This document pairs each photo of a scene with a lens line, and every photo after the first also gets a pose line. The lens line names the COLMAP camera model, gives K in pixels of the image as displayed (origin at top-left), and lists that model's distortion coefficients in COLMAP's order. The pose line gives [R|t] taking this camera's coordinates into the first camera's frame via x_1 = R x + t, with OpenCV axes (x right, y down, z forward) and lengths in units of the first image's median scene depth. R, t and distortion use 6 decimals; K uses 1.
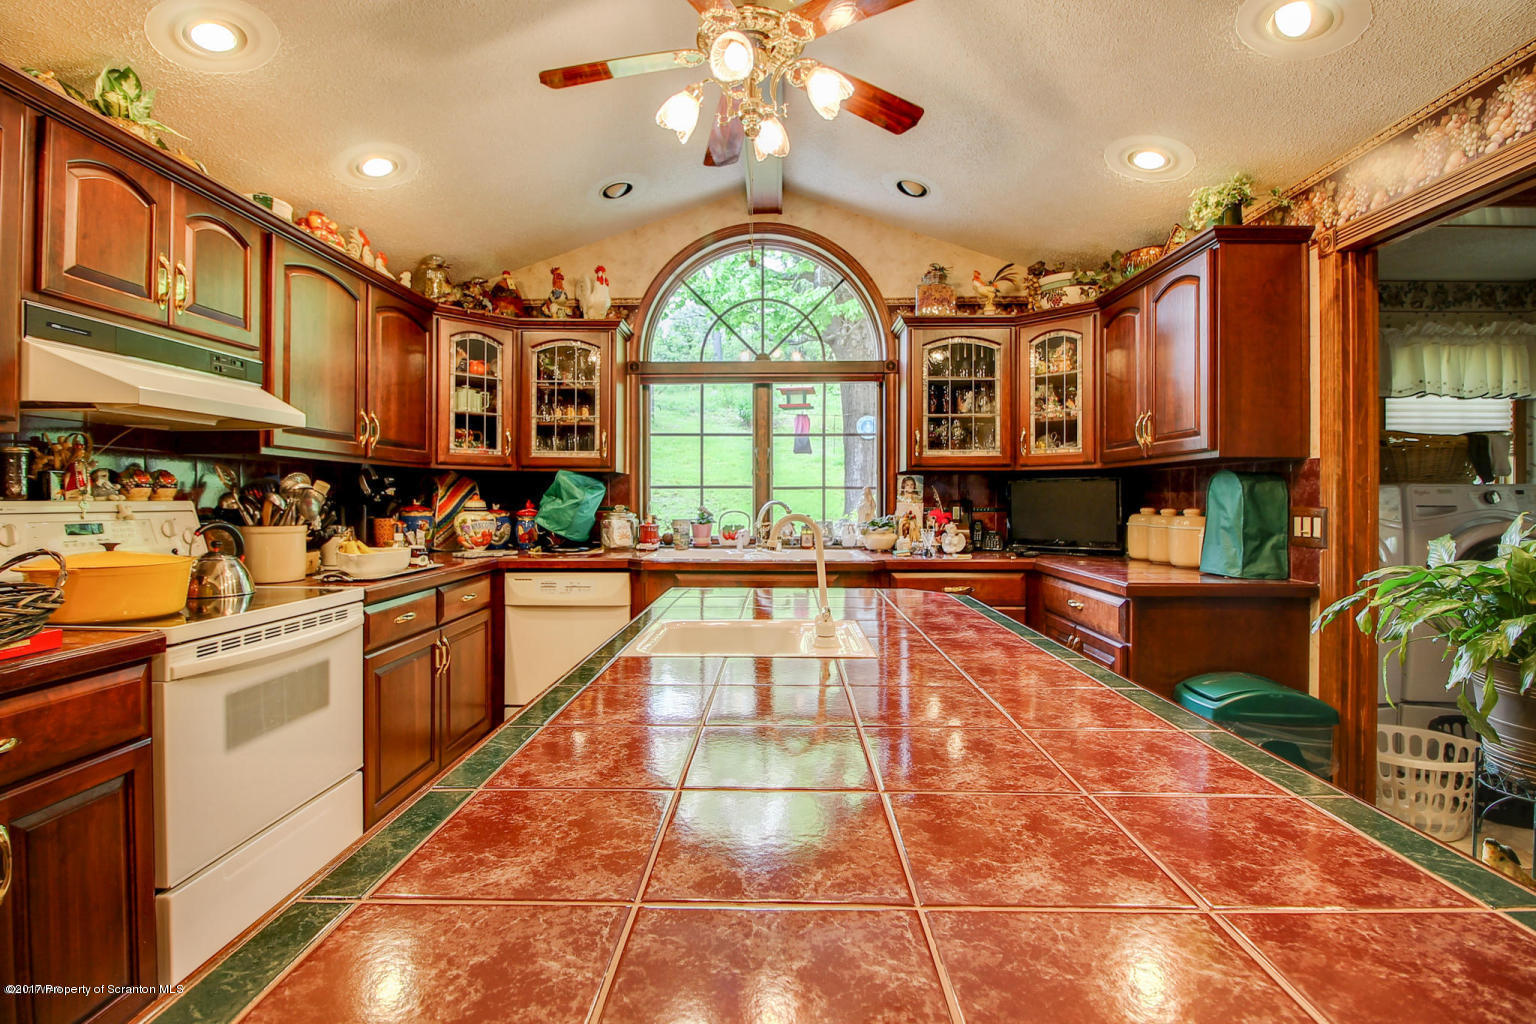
lens RADIAL K [[724.5, 0, 763.8], [0, 724.5, 494.5], [0, 0, 1]] dist [0.000305, -0.011833]
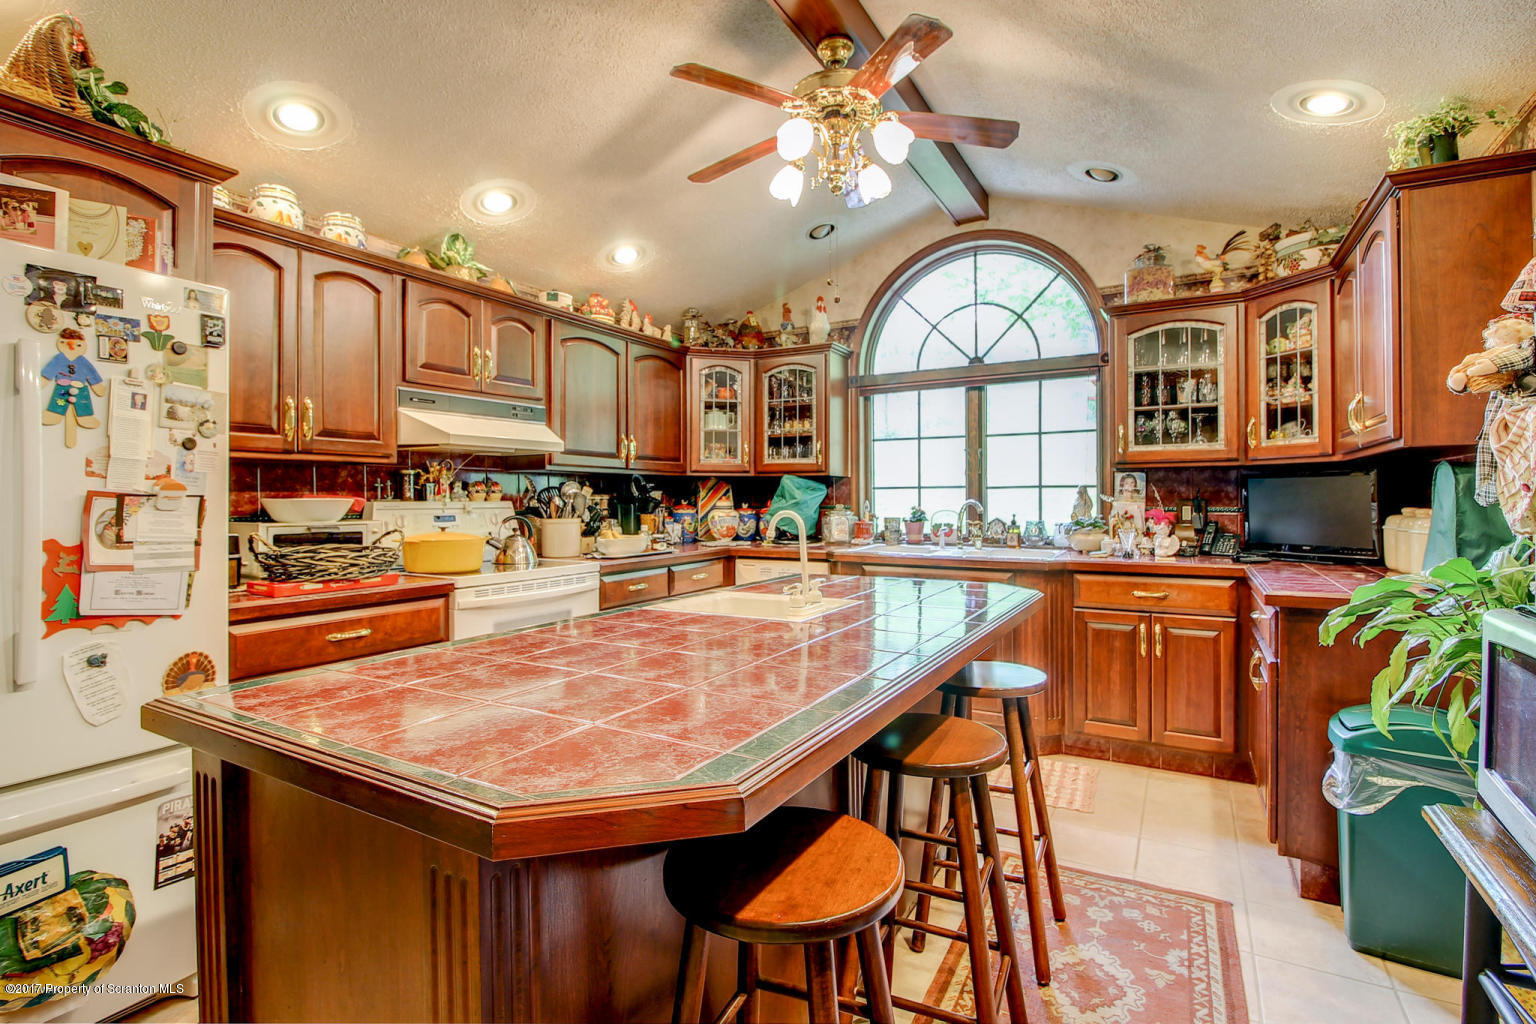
lens RADIAL K [[724.5, 0, 763.8], [0, 724.5, 494.5], [0, 0, 1]] dist [0.000305, -0.011833]
pose [[0.877863, -0.006586, -0.478867, 0.257186], [0.006876, 0.999976, -0.001149, -0.000275], [0.478863, -0.002284, 0.877887, -0.056016]]
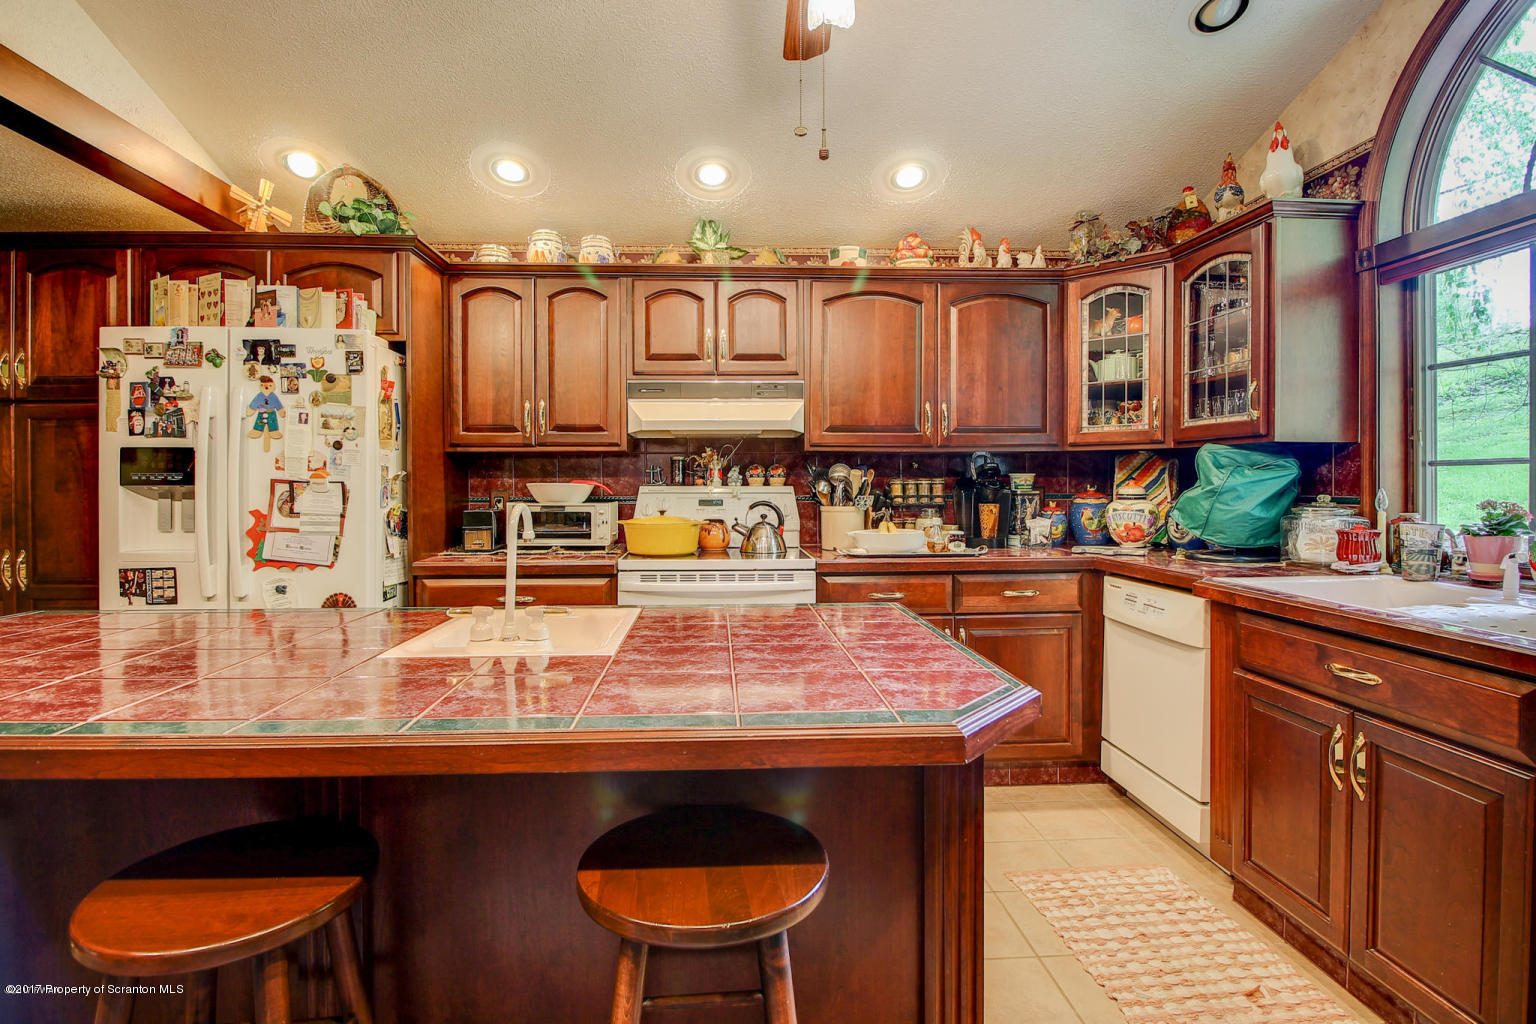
lens RADIAL K [[724.5, 0, 763.8], [0, 724.5, 494.5], [0, 0, 1]] dist [0.000305, -0.011833]
pose [[0.079056, 0.015756, -0.996746, 0.398196], [0.007885, 0.999834, 0.016430, 0.000971], [0.996839, -0.009158, 0.078918, 0.516916]]
